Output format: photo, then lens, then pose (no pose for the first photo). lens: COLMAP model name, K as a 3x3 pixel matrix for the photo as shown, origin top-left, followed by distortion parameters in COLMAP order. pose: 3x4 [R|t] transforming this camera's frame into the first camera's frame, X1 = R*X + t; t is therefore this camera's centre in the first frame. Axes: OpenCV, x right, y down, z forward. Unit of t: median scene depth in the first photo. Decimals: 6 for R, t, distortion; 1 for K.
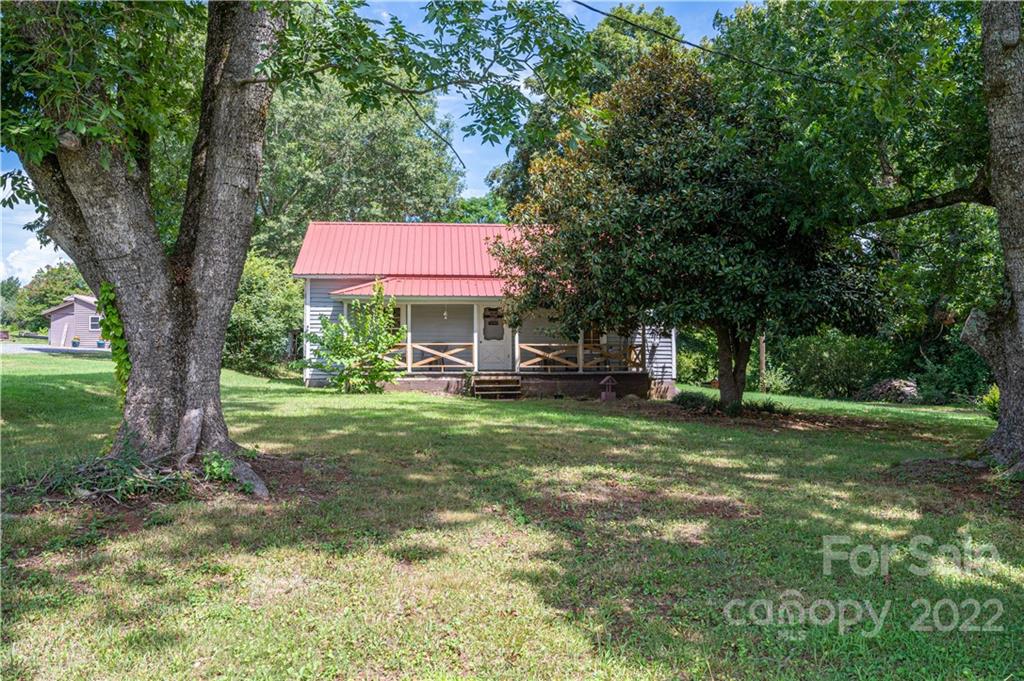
lens RADIAL K [[790.4, 0, 512.0], [0, 790.4, 340.5], [0, 0, 1]] dist [-0.003414, -0.000250]
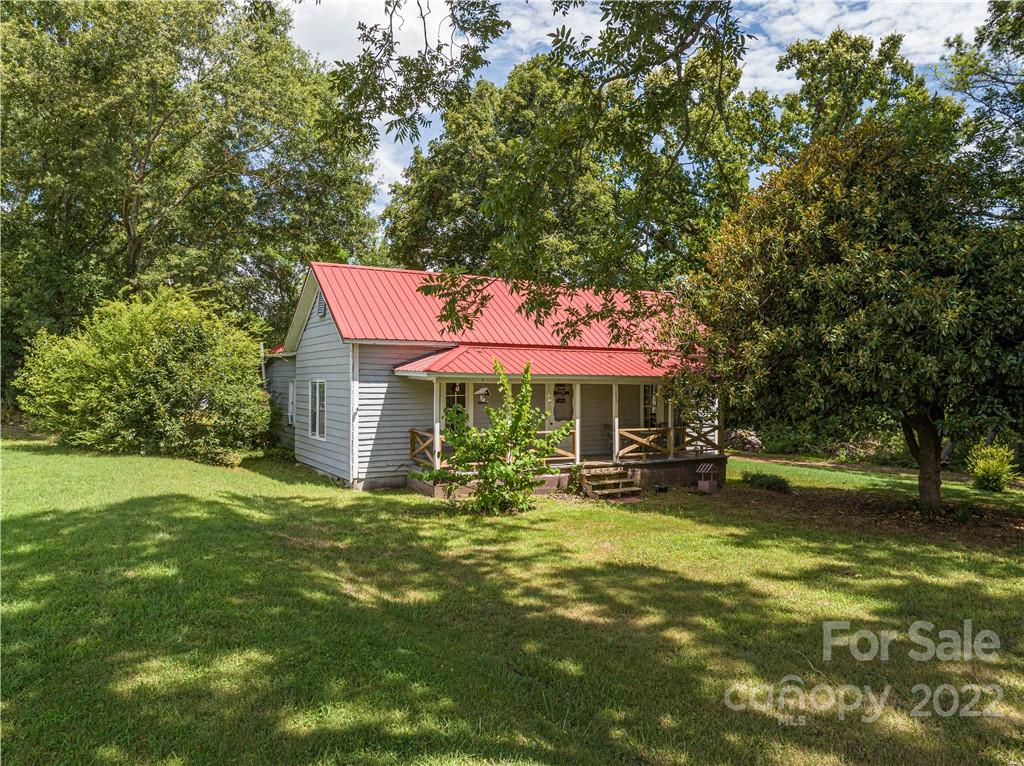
lens RADIAL K [[728.6, 0, 518.5], [0, 728.6, 380.2], [0, 0, 1]] dist [-0.041167, 0.001243]
pose [[0.901611, 0.007751, 0.432479, -0.432749], [-0.018684, 0.999604, 0.021035, -0.063924], [-0.432145, -0.027045, 0.901399, 0.331144]]
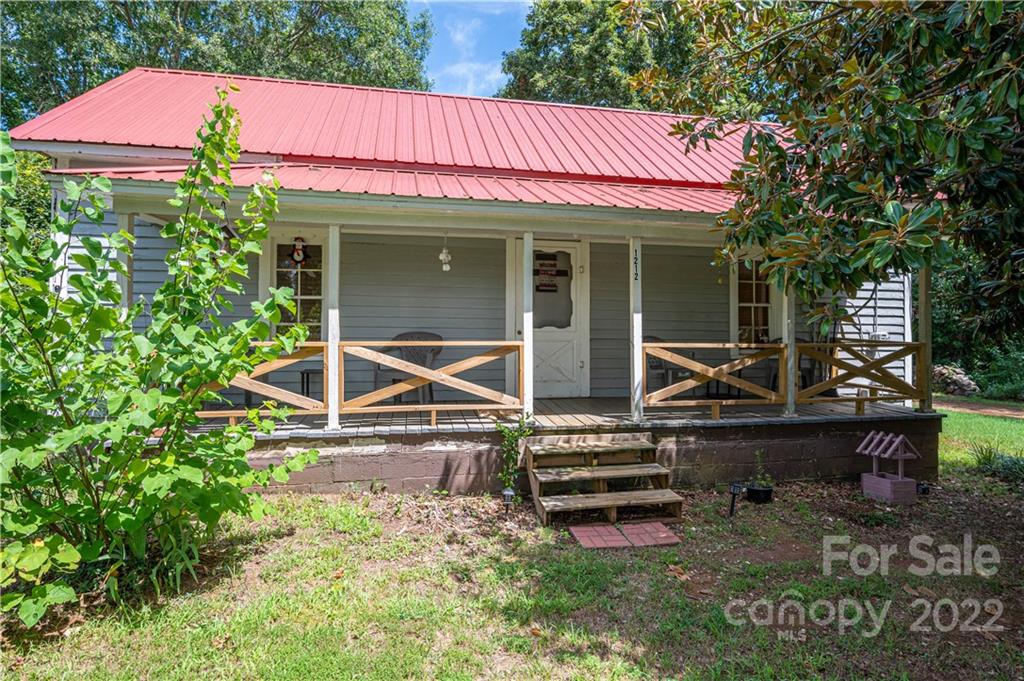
lens RADIAL K [[555.7, 0, 514.6], [0, 555.7, 318.7], [0, 0, 1]] dist [-0.005668, 0.000655]
pose [[0.994296, 0.010069, 0.106181, -0.077882], [-0.011877, 0.999795, 0.016411, -0.010636], [-0.105994, -0.017579, 0.994211, 0.747593]]
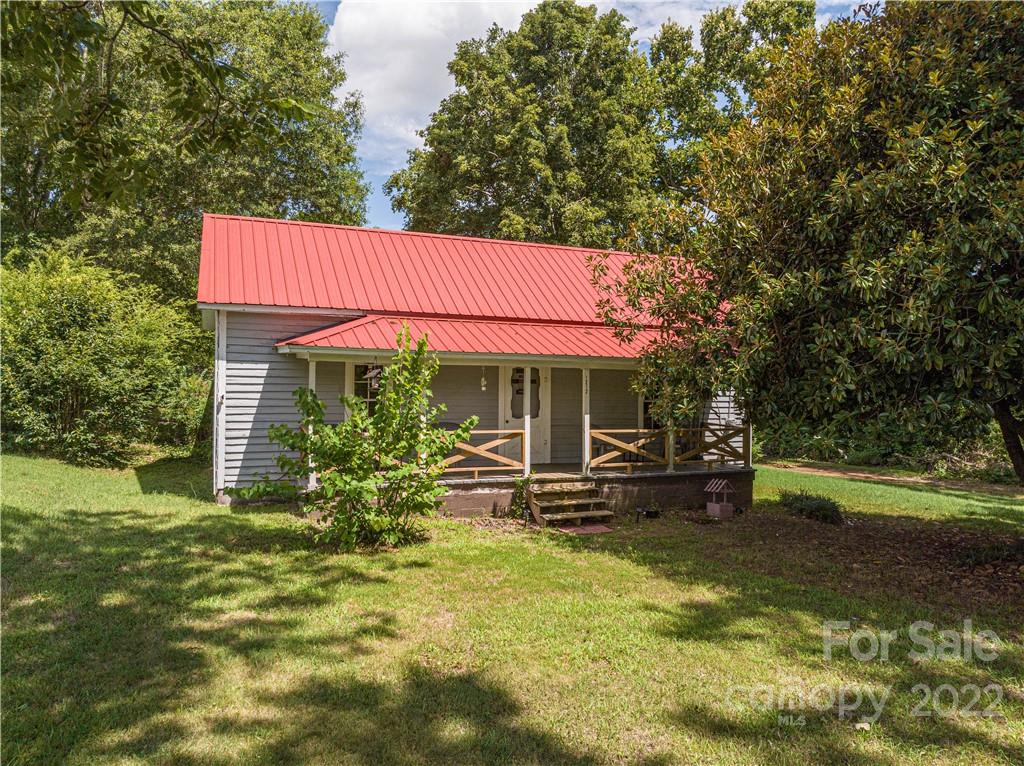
lens RADIAL K [[728.6, 0, 518.5], [0, 728.6, 380.2], [0, 0, 1]] dist [-0.041167, 0.001243]
pose [[0.951848, 0.015550, 0.306177, -0.224092], [-0.022791, 0.999538, 0.020090, -0.046077], [-0.305724, -0.026101, 0.951763, 0.462620]]
